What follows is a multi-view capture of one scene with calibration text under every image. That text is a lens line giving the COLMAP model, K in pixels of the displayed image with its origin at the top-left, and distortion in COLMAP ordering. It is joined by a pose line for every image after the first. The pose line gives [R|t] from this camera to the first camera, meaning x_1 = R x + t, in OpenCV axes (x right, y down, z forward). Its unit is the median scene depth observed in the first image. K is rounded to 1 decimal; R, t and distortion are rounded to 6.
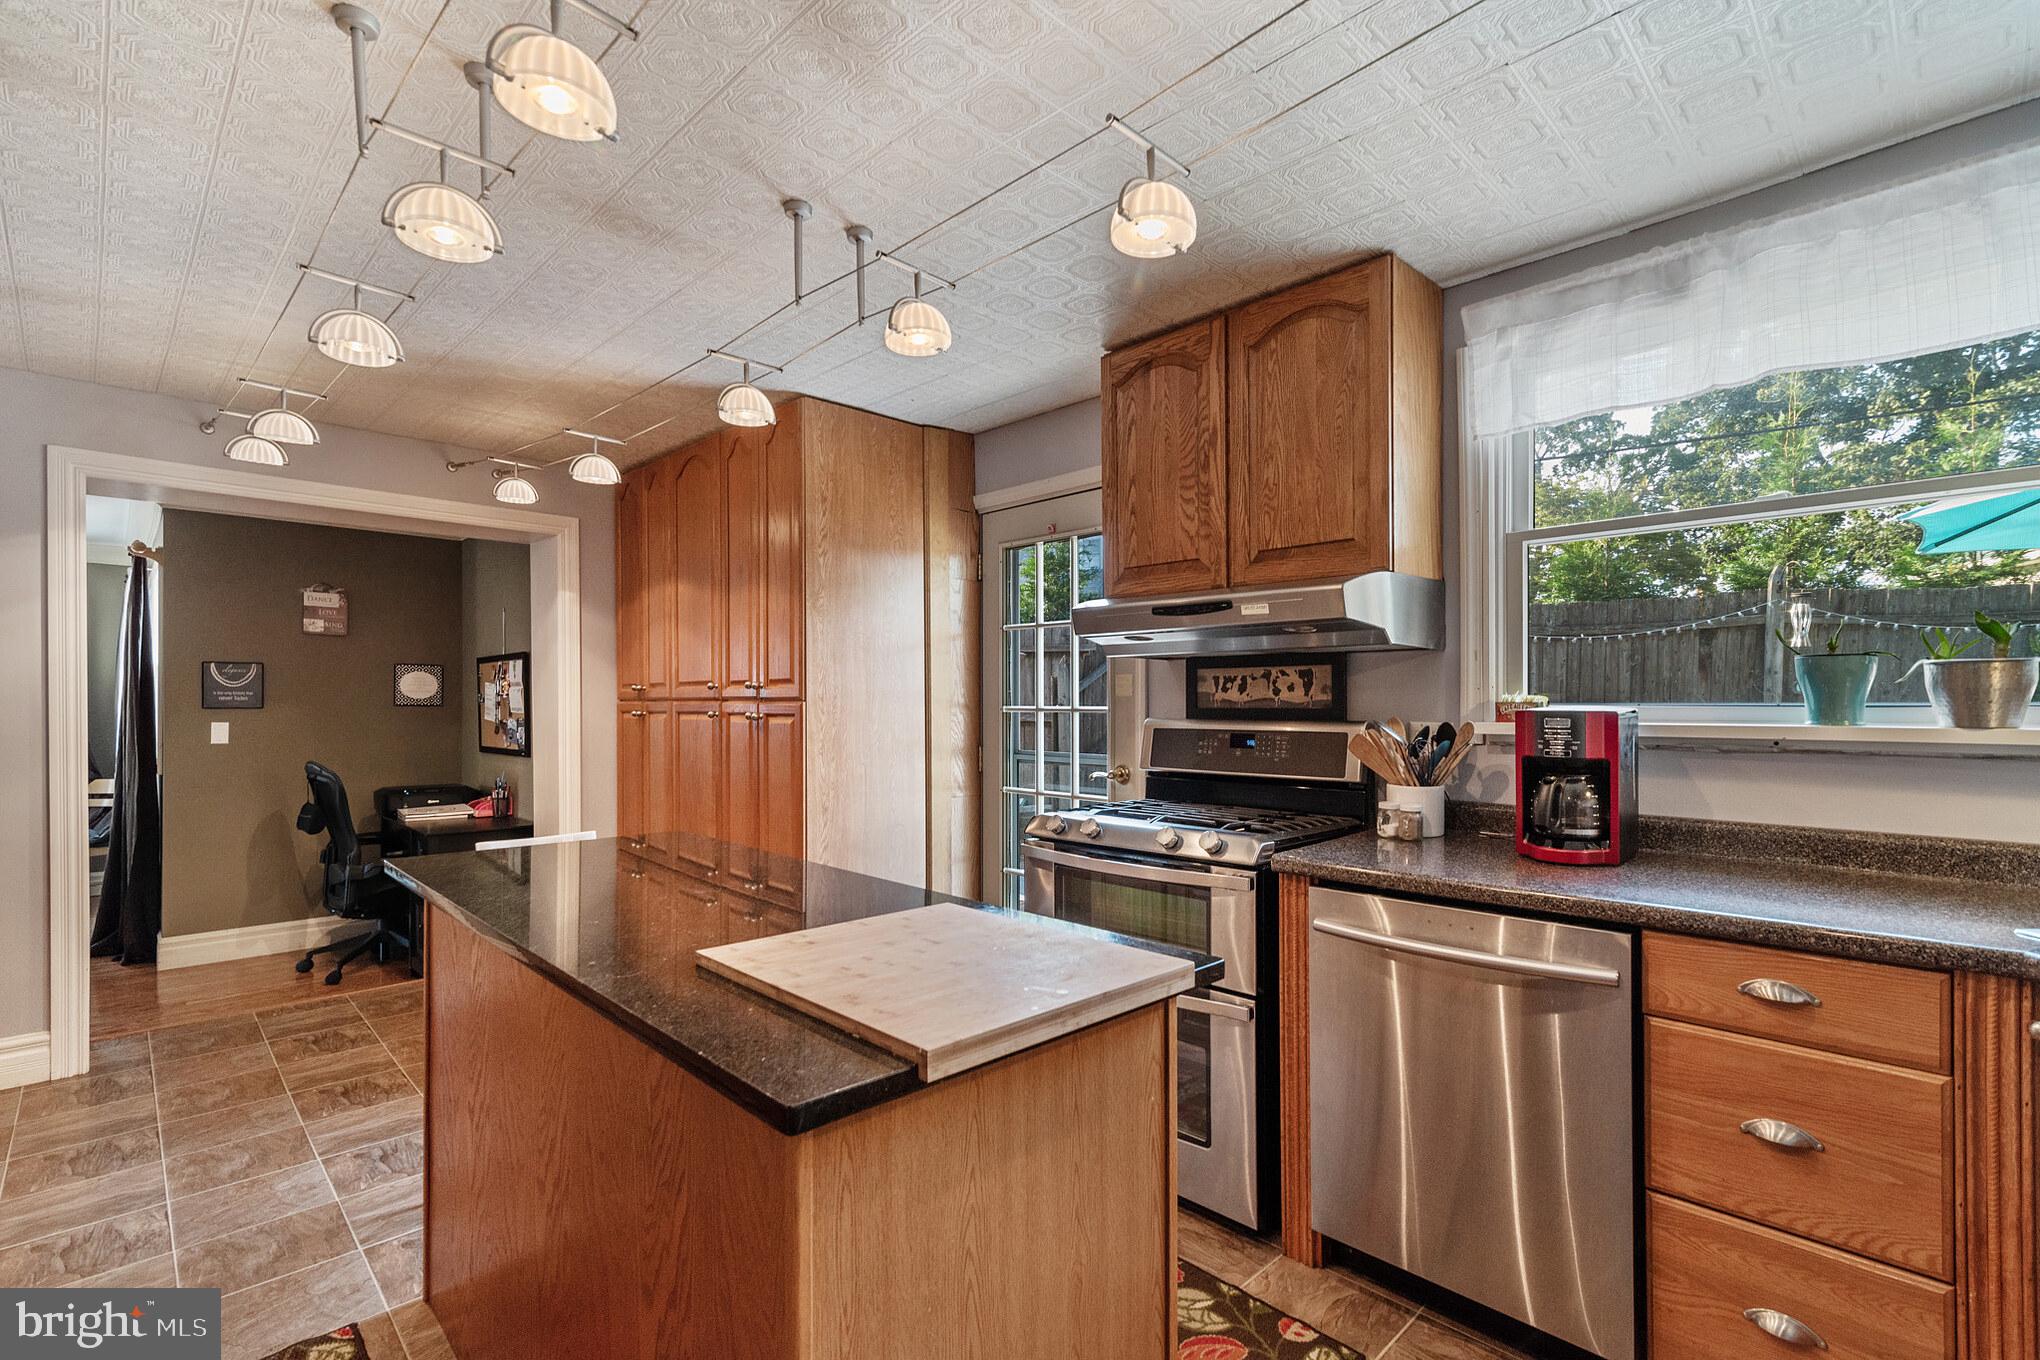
lens RADIAL K [[937.5, 0, 1016.7], [0, 937.5, 700.9], [0, 0, 1]] dist [0.020447, -0.000128]
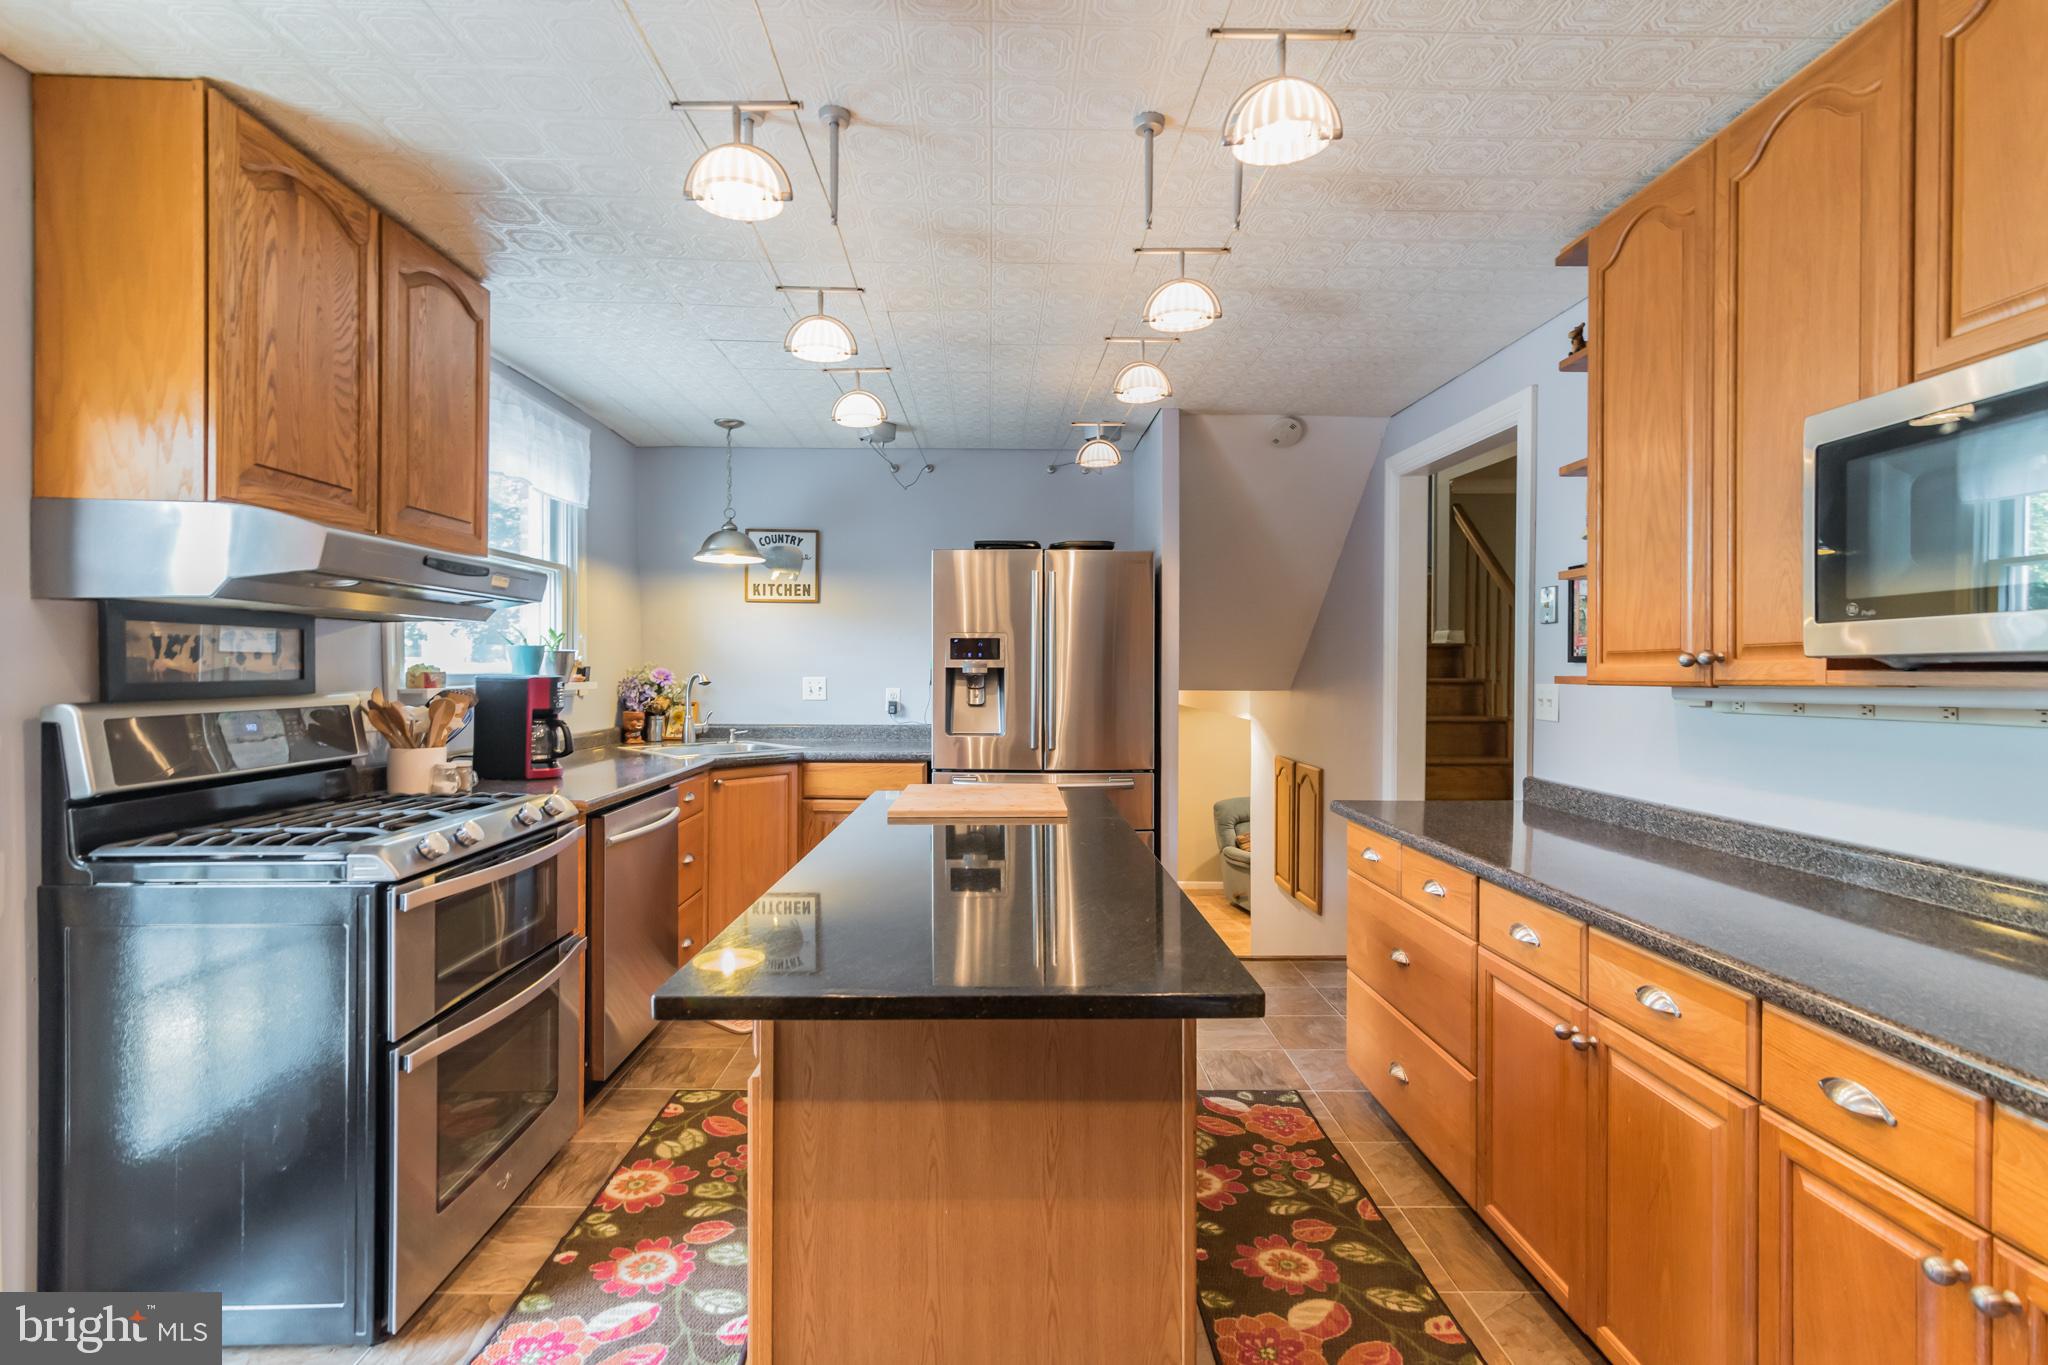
lens RADIAL K [[943.2, 0, 1025.0], [0, 943.2, 676.5], [0, 0, 1]] dist [0.009096, -0.000902]
pose [[-0.734923, -0.004636, 0.678135, -0.722487], [0.001322, 0.999965, 0.008268, -0.001500], [-0.678150, 0.006973, -0.734891, 1.144596]]
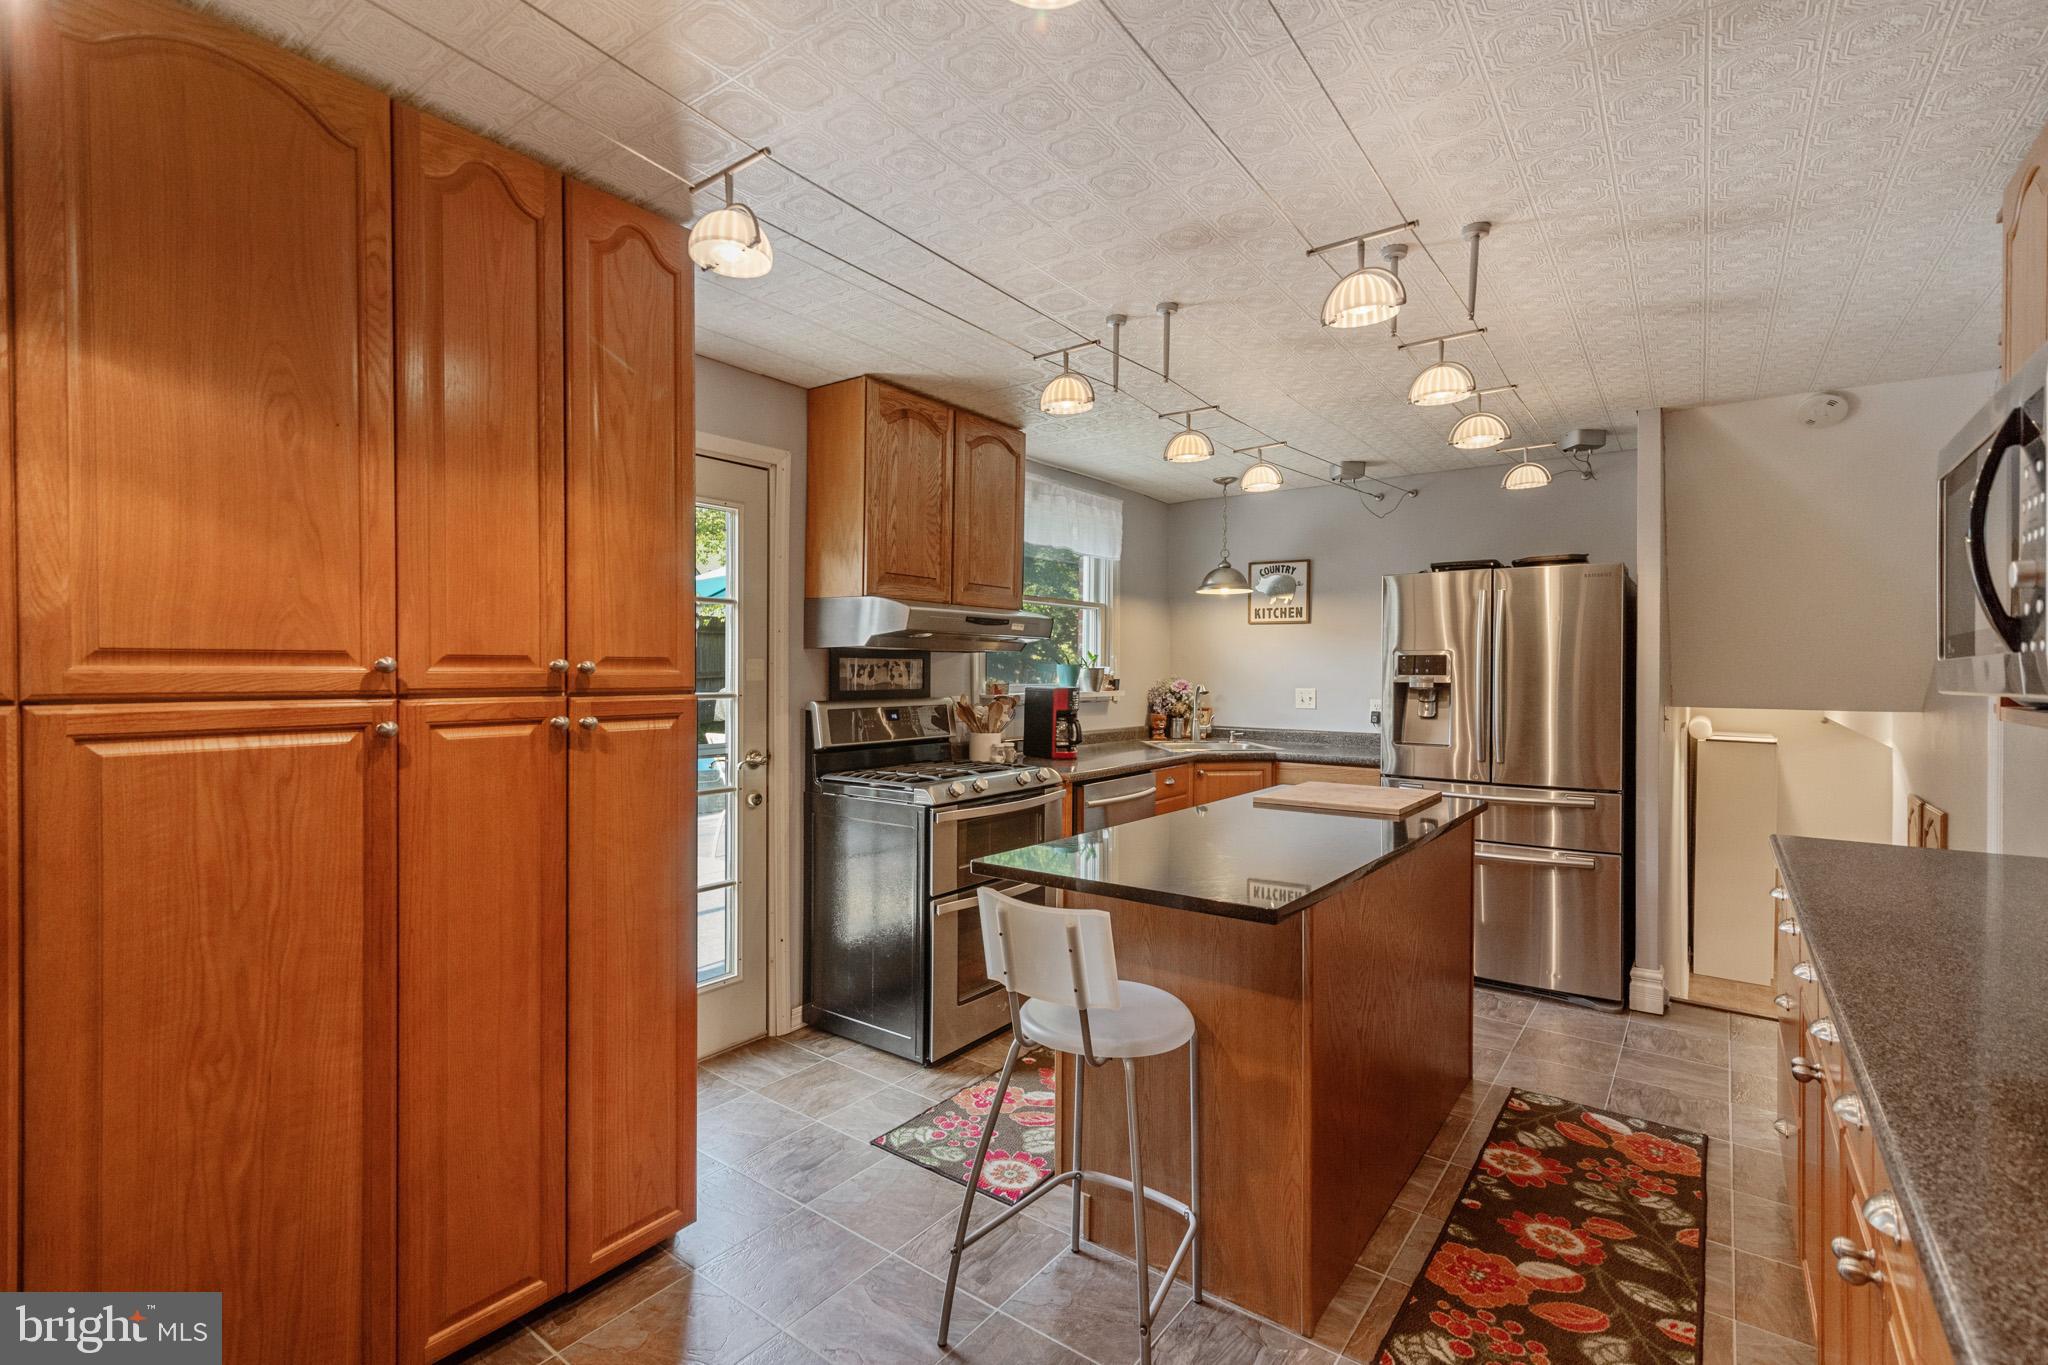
lens RADIAL K [[943.2, 0, 1020.1], [0, 943.2, 669.2], [0, 0, 1]] dist [0.009096, -0.000902]
pose [[-0.164466, 0.003826, 0.986375, -1.093950], [-0.002230, 0.999988, -0.004251, -0.016502], [-0.986380, -0.002899, -0.164455, 1.050767]]
